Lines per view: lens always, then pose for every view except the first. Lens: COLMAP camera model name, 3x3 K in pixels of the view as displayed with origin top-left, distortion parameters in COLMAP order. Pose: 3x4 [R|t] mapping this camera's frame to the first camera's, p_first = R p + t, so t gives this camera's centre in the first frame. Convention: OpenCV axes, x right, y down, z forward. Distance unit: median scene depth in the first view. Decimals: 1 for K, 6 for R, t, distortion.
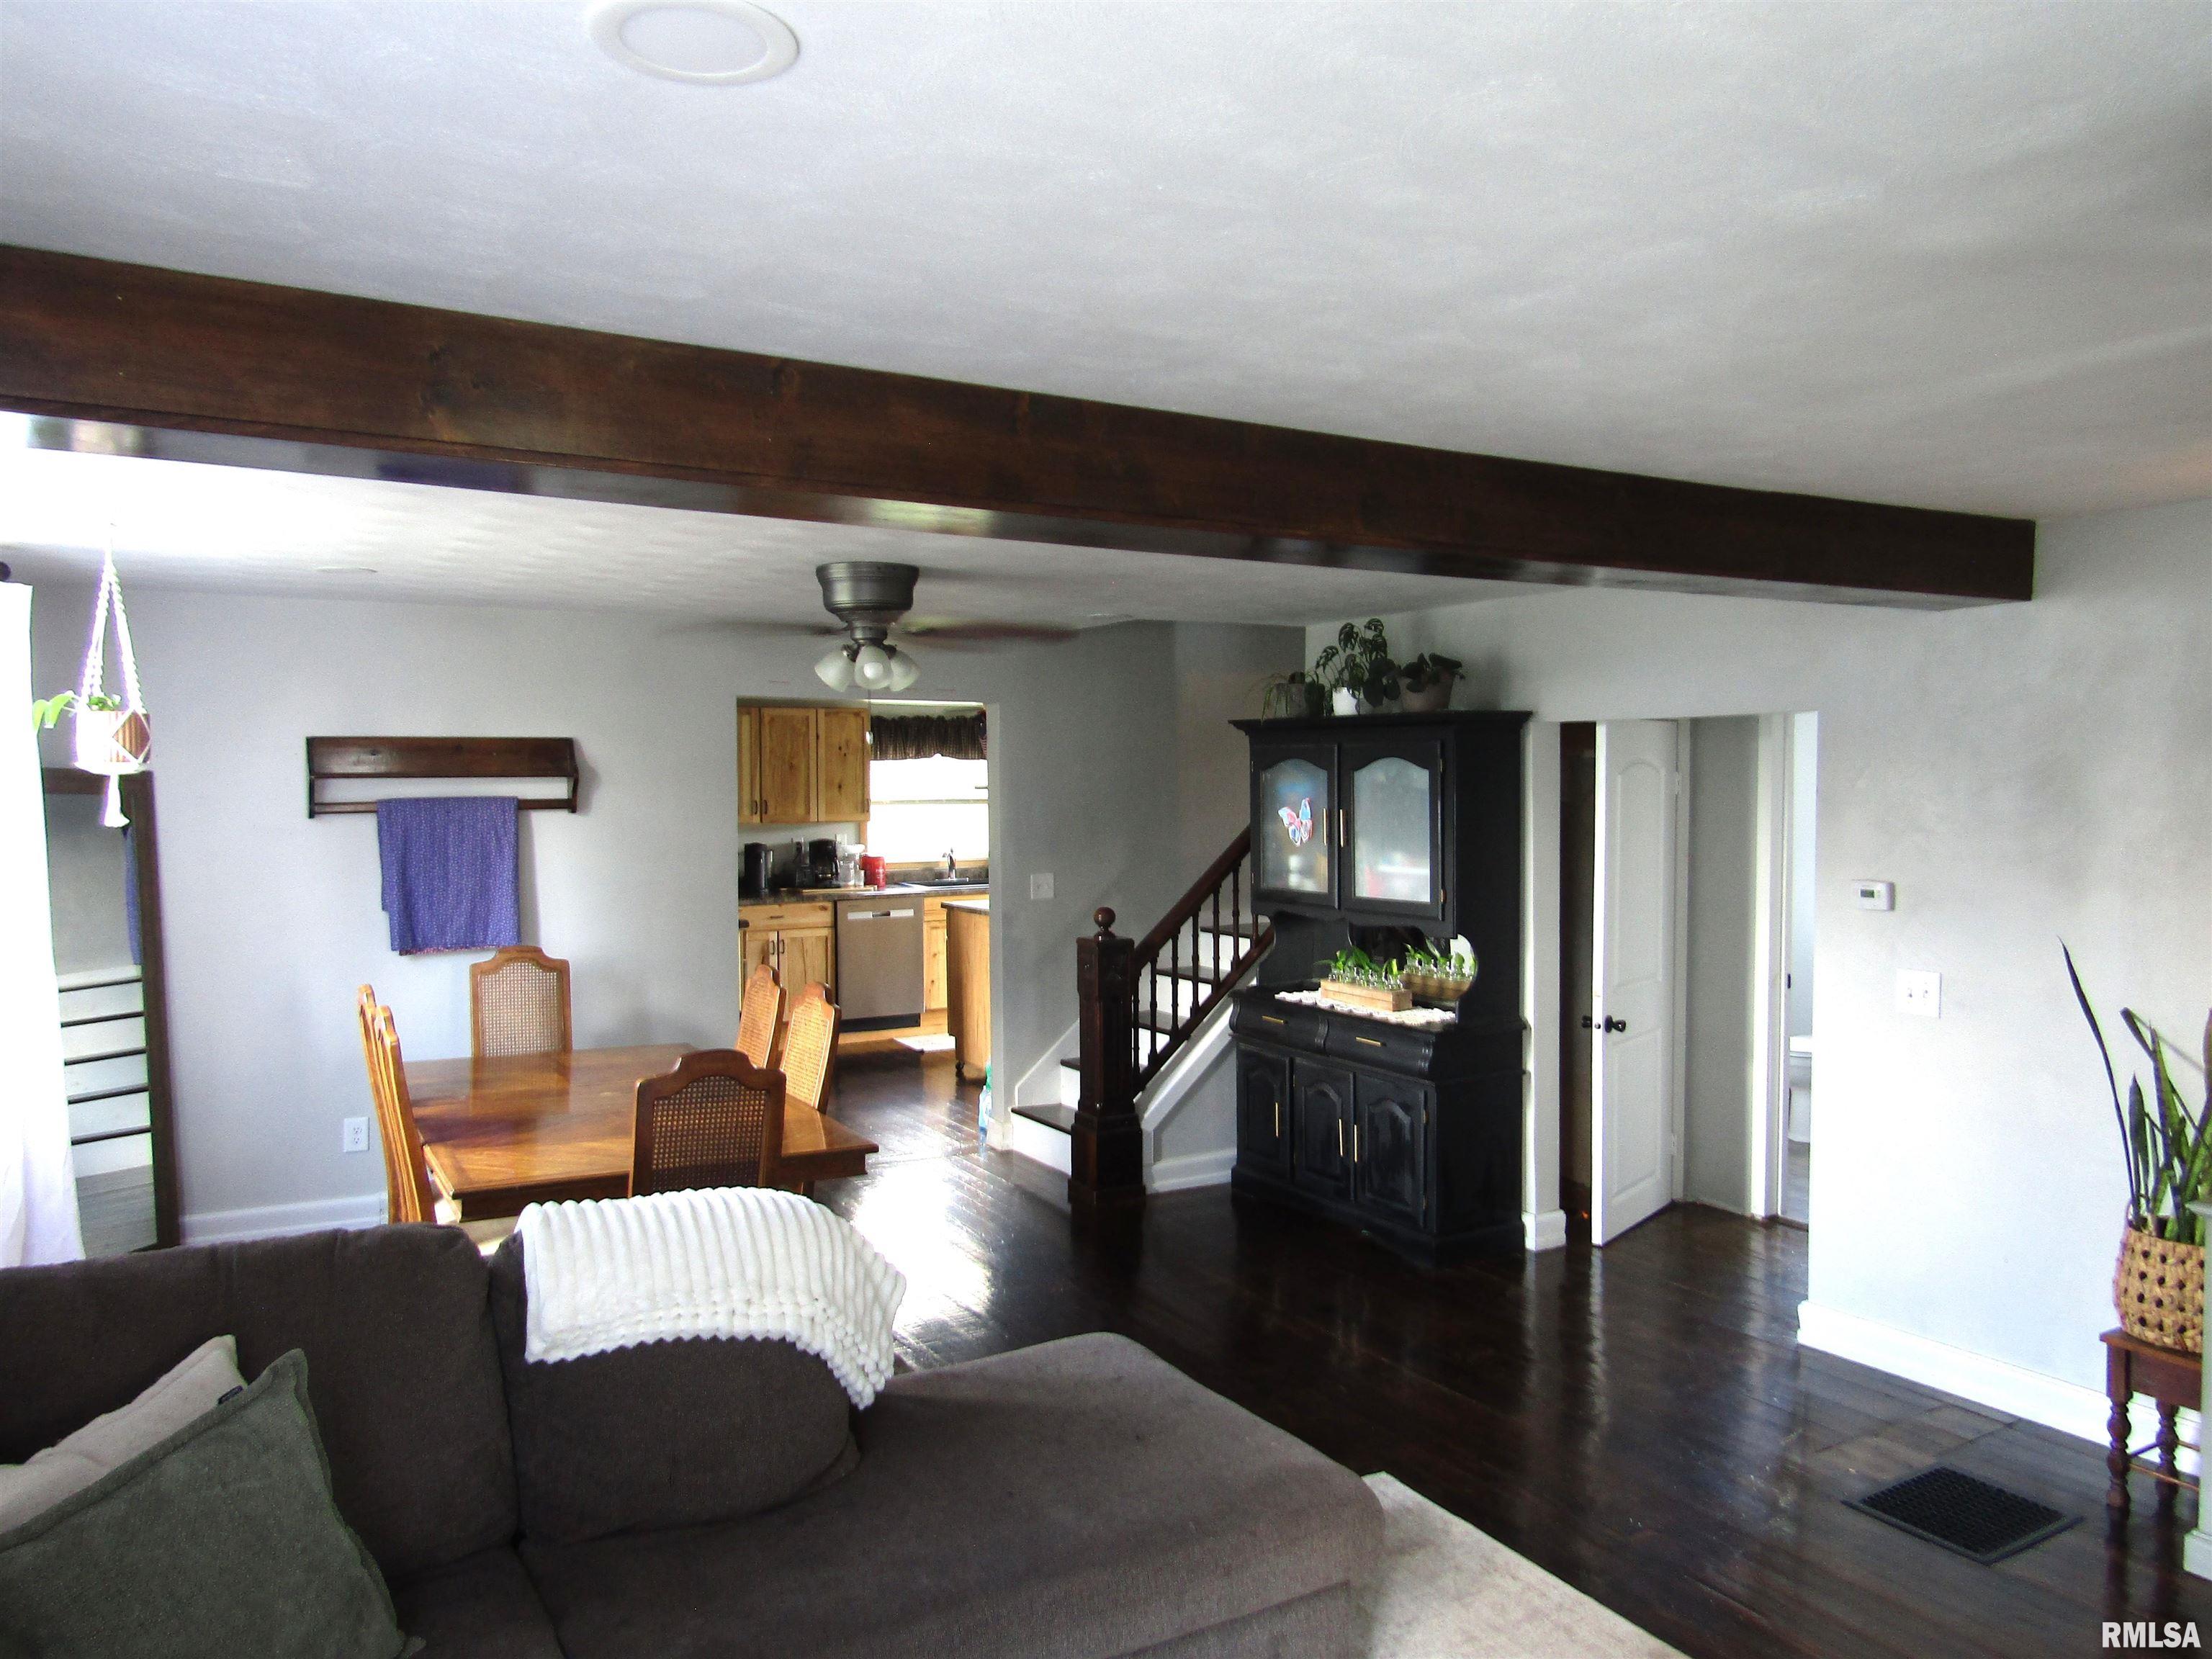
lens RADIAL K [[1633.6, 0, 1109.8], [0, 1633.6, 866.1], [0, 0, 1]] dist [-0.003180, -0.000877]
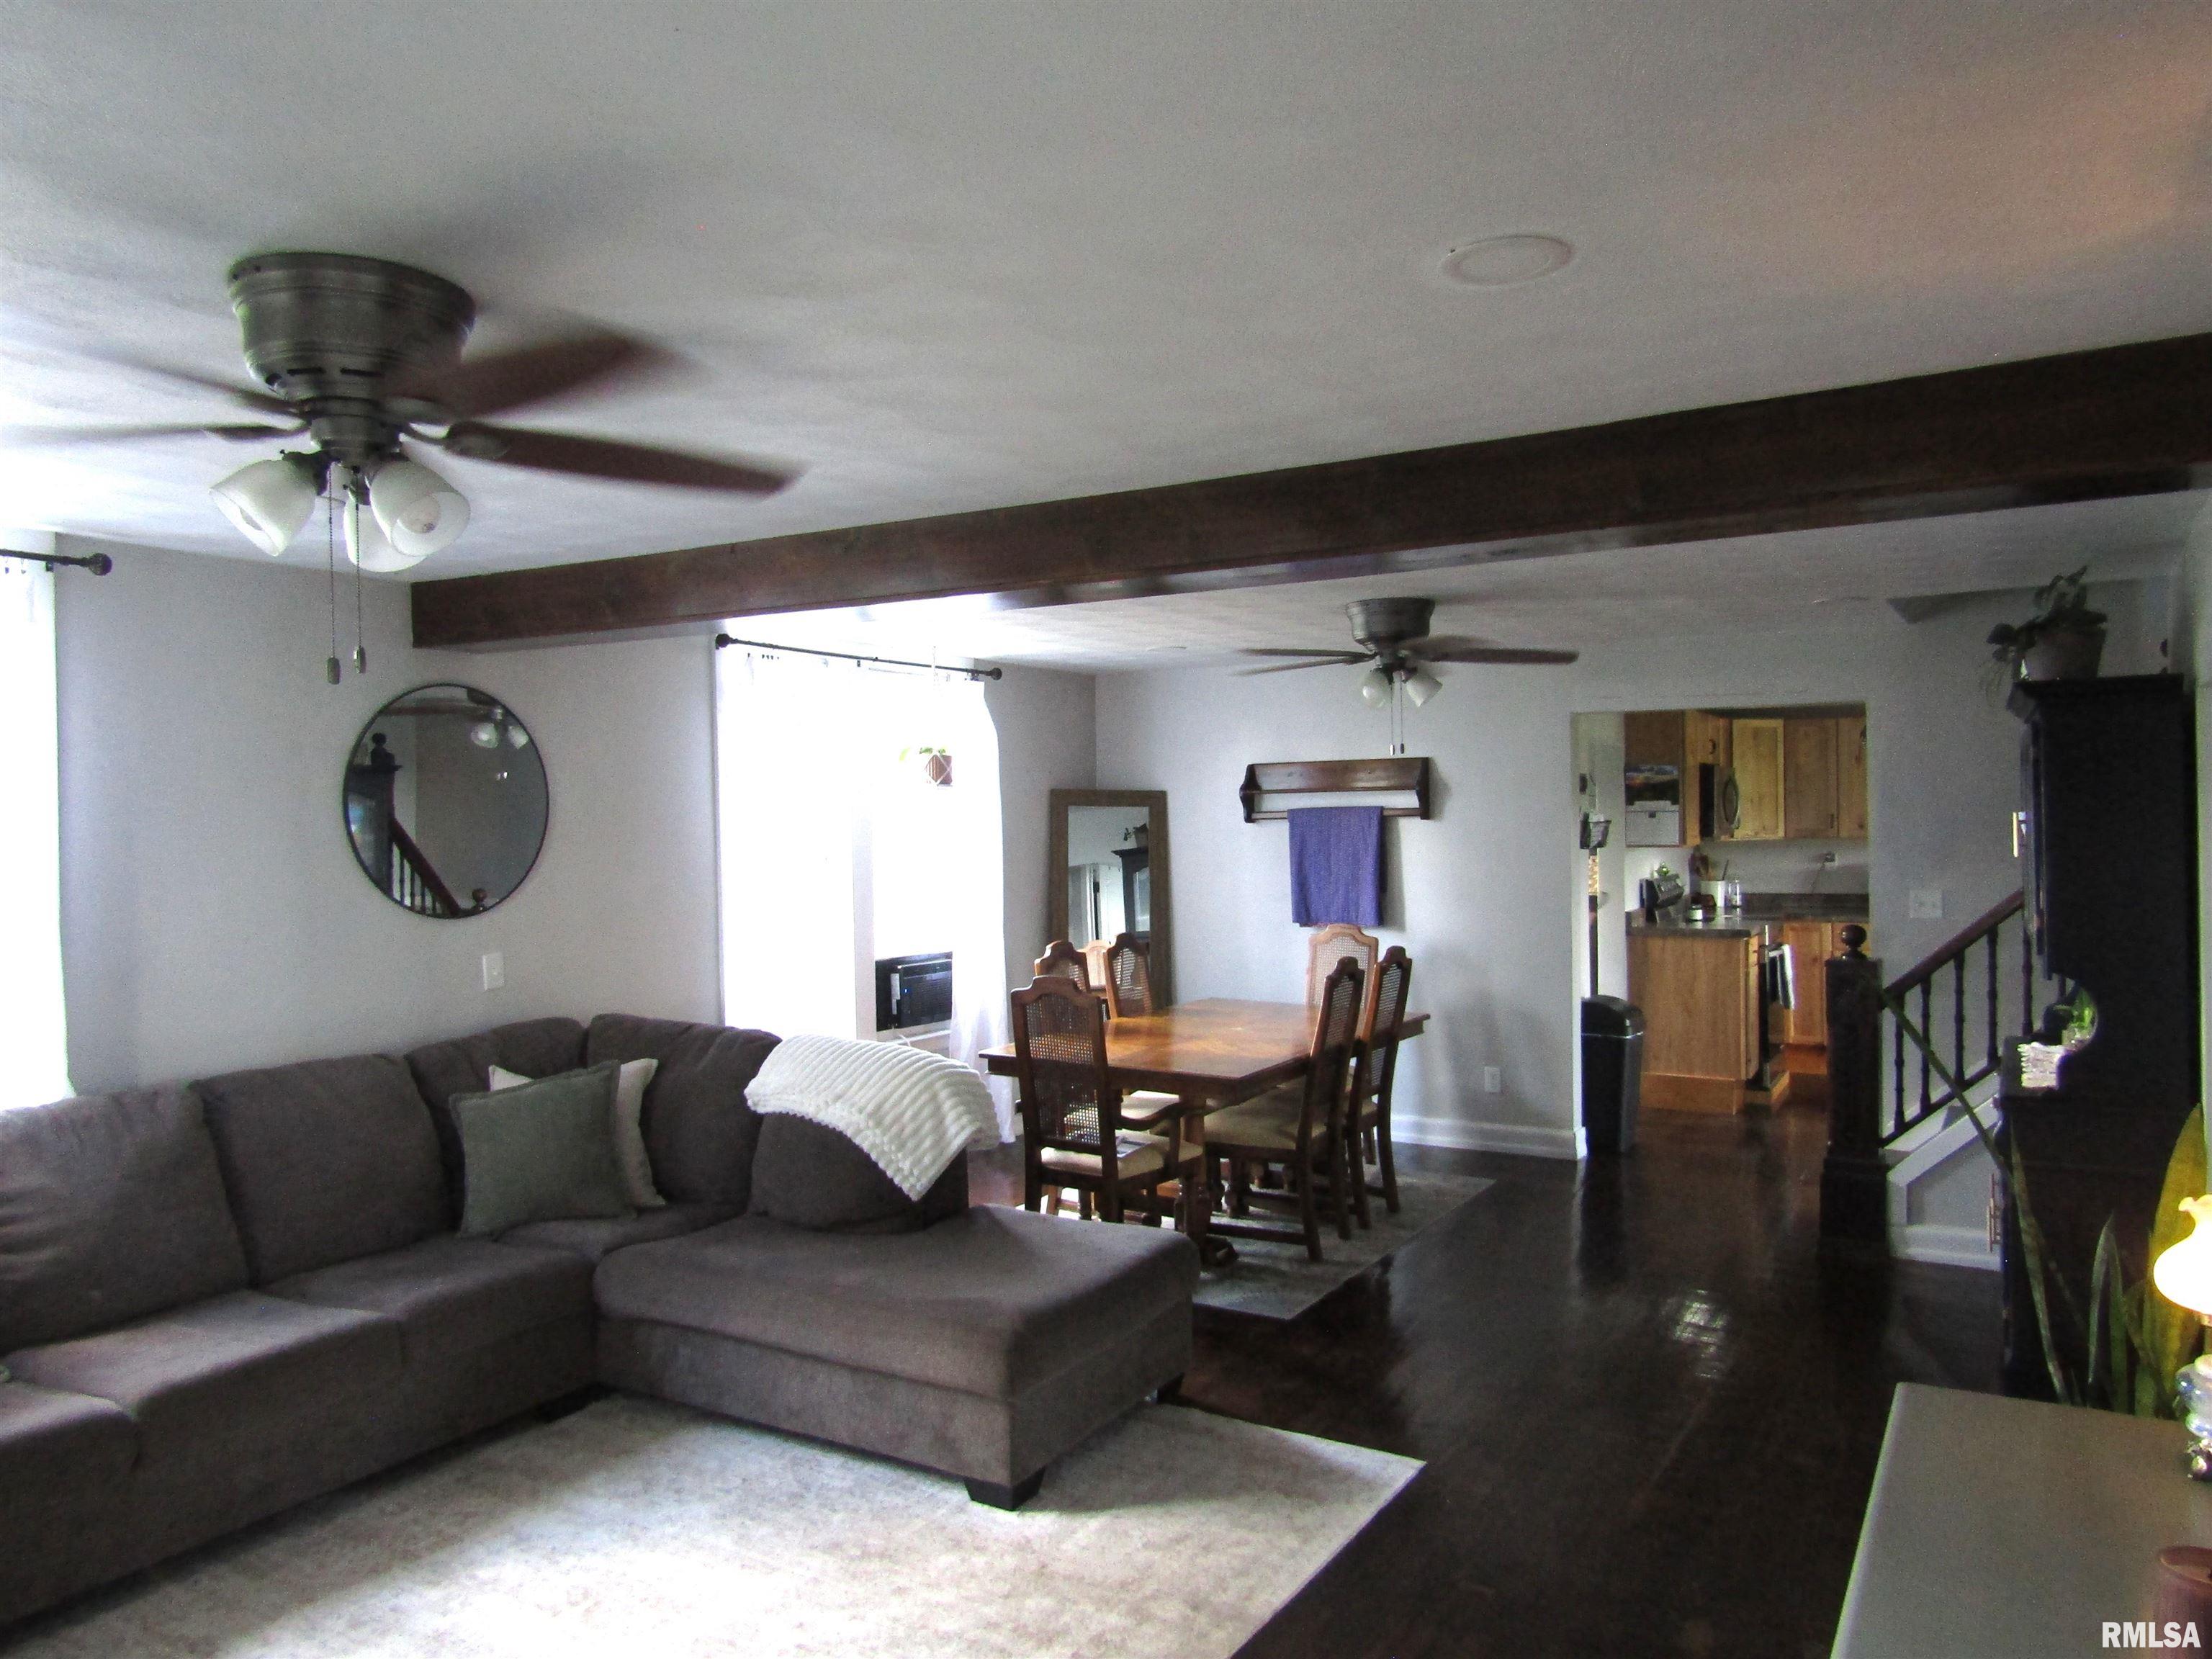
lens RADIAL K [[1633.6, 0, 1109.8], [0, 1633.6, 866.1], [0, 0, 1]] dist [-0.003180, -0.000877]
pose [[0.454628, 0.021856, -0.890413, 0.660858], [-0.041094, 0.999149, 0.003543, 0.007459], [0.889733, 0.034980, 0.455139, 0.248919]]
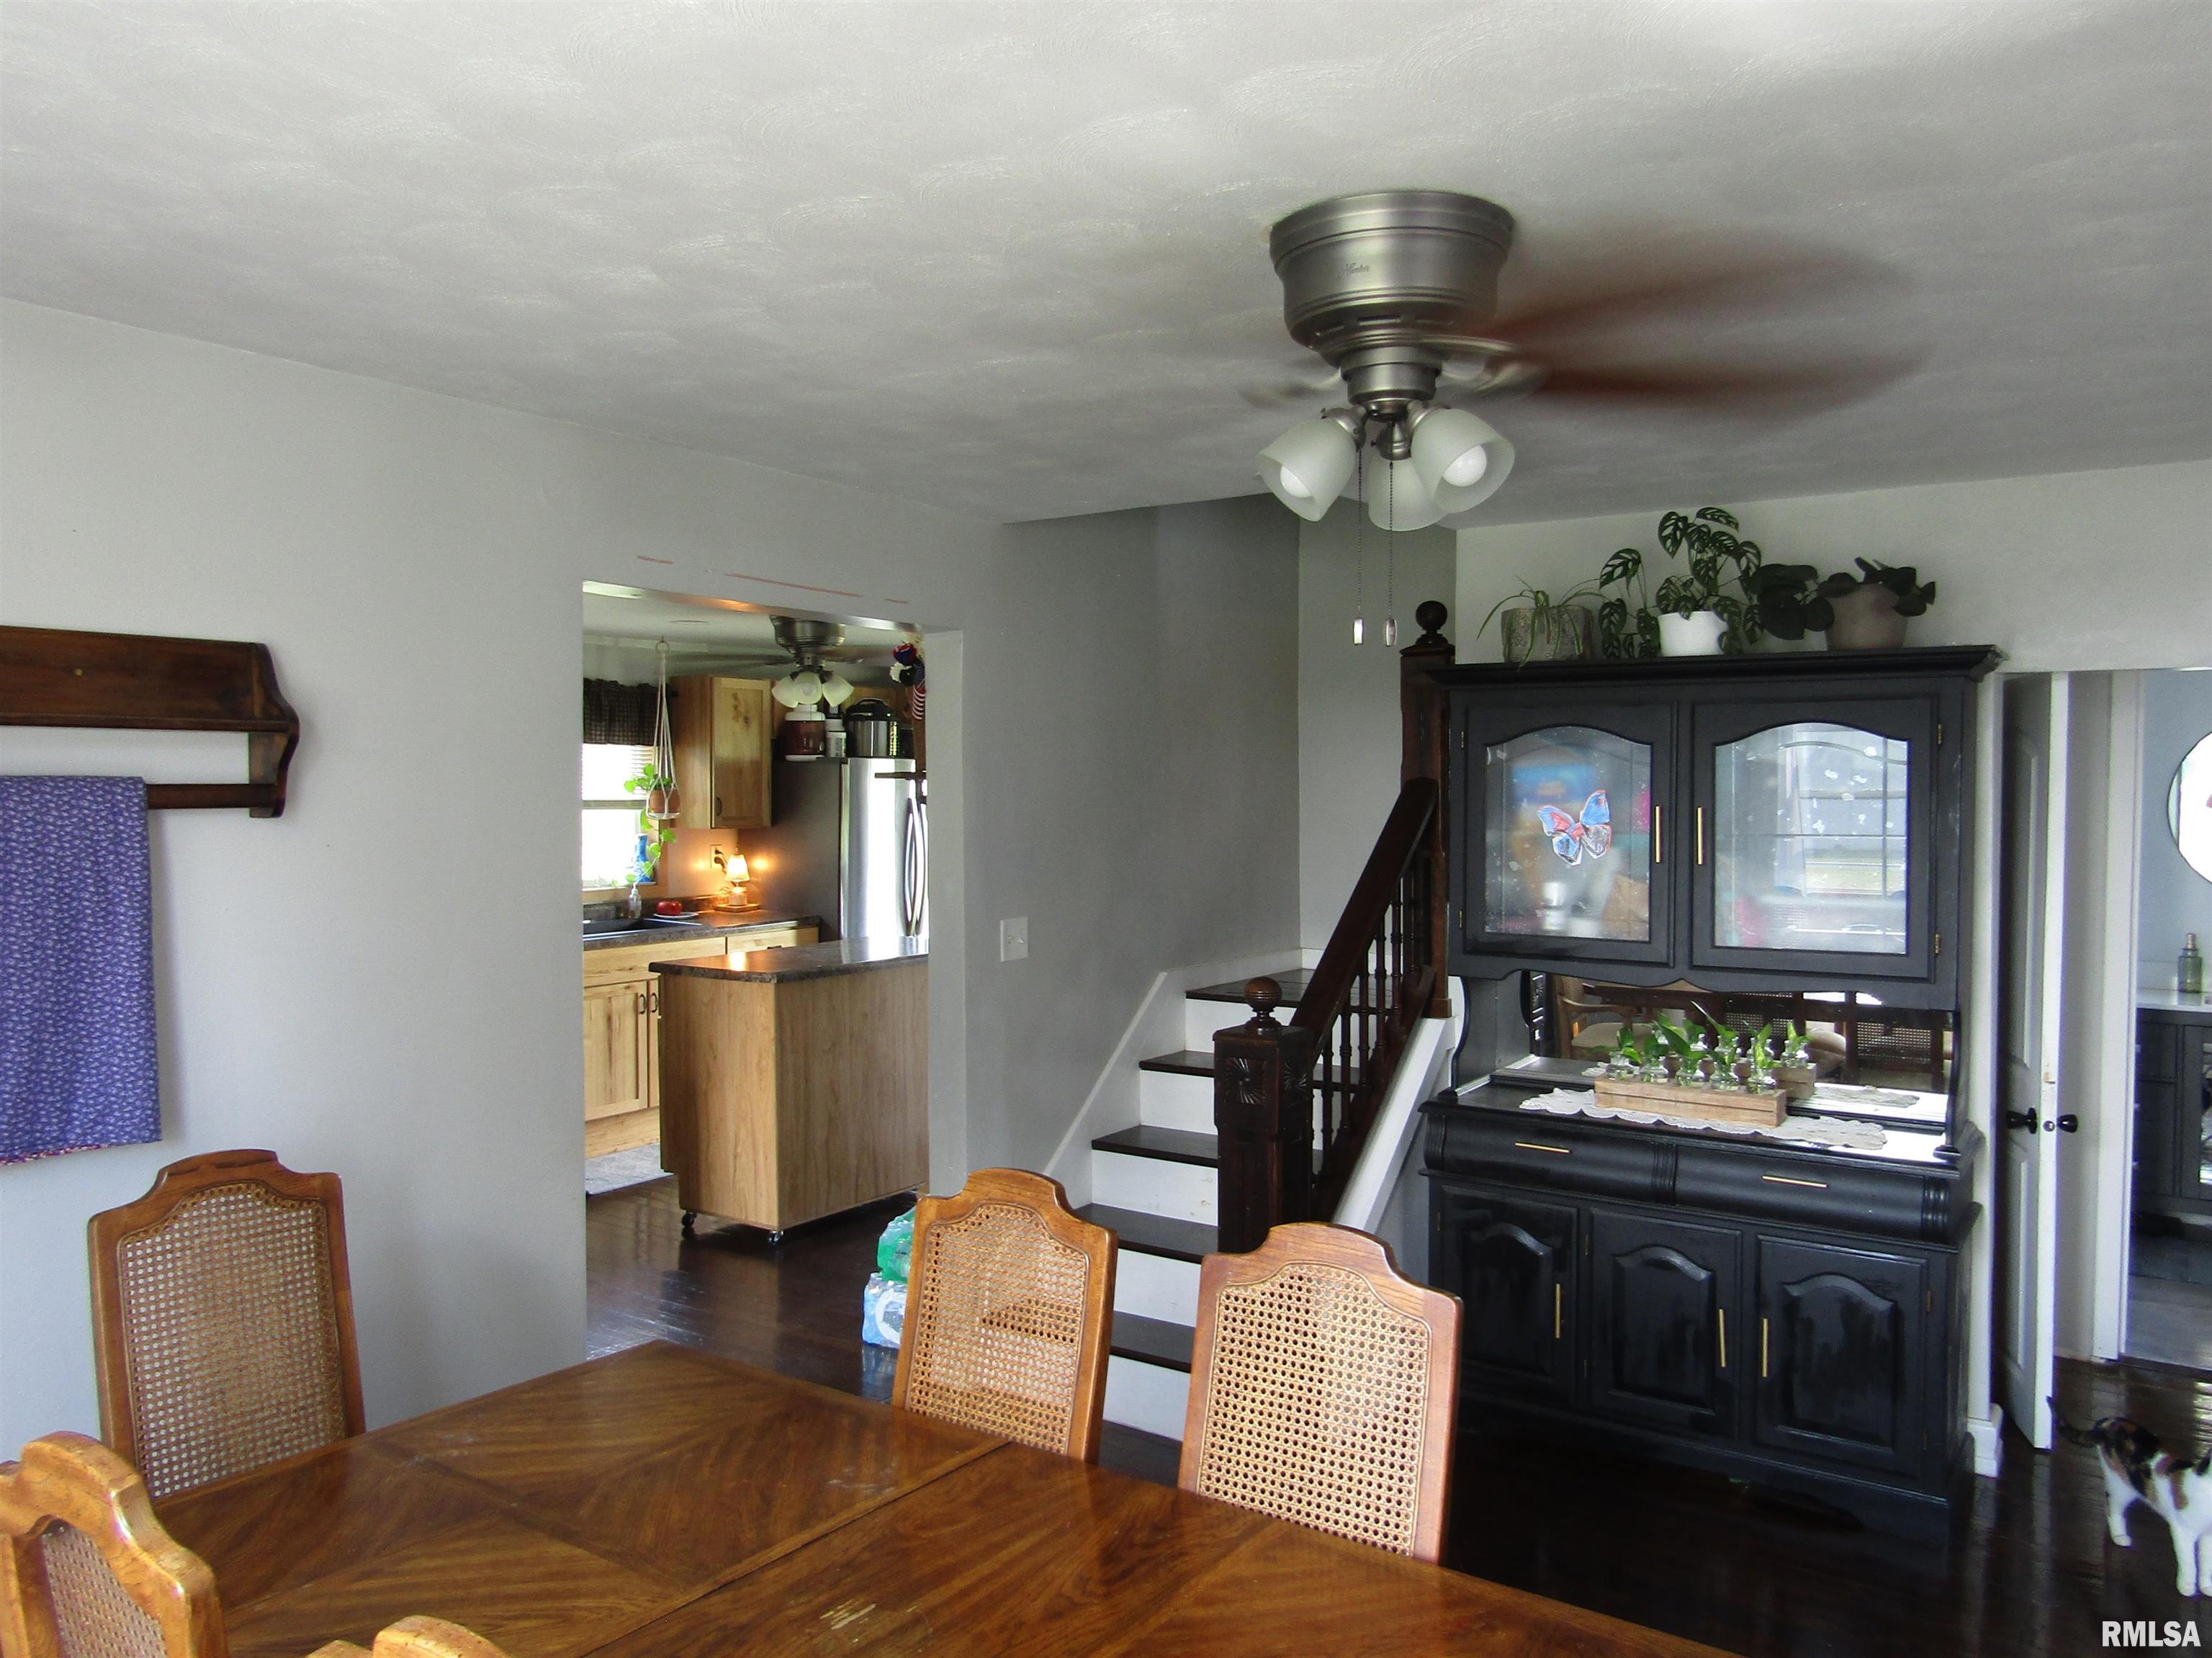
lens RADIAL K [[1633.4, 0, 1109.8], [0, 1633.4, 865.6], [0, 0, 1]] dist [-0.003180, -0.000877]
pose [[0.902285, -0.015935, 0.430846, -0.322872], [0.019514, 0.999802, -0.003889, -0.013889], [-0.430699, 0.011917, 0.902417, 0.529799]]
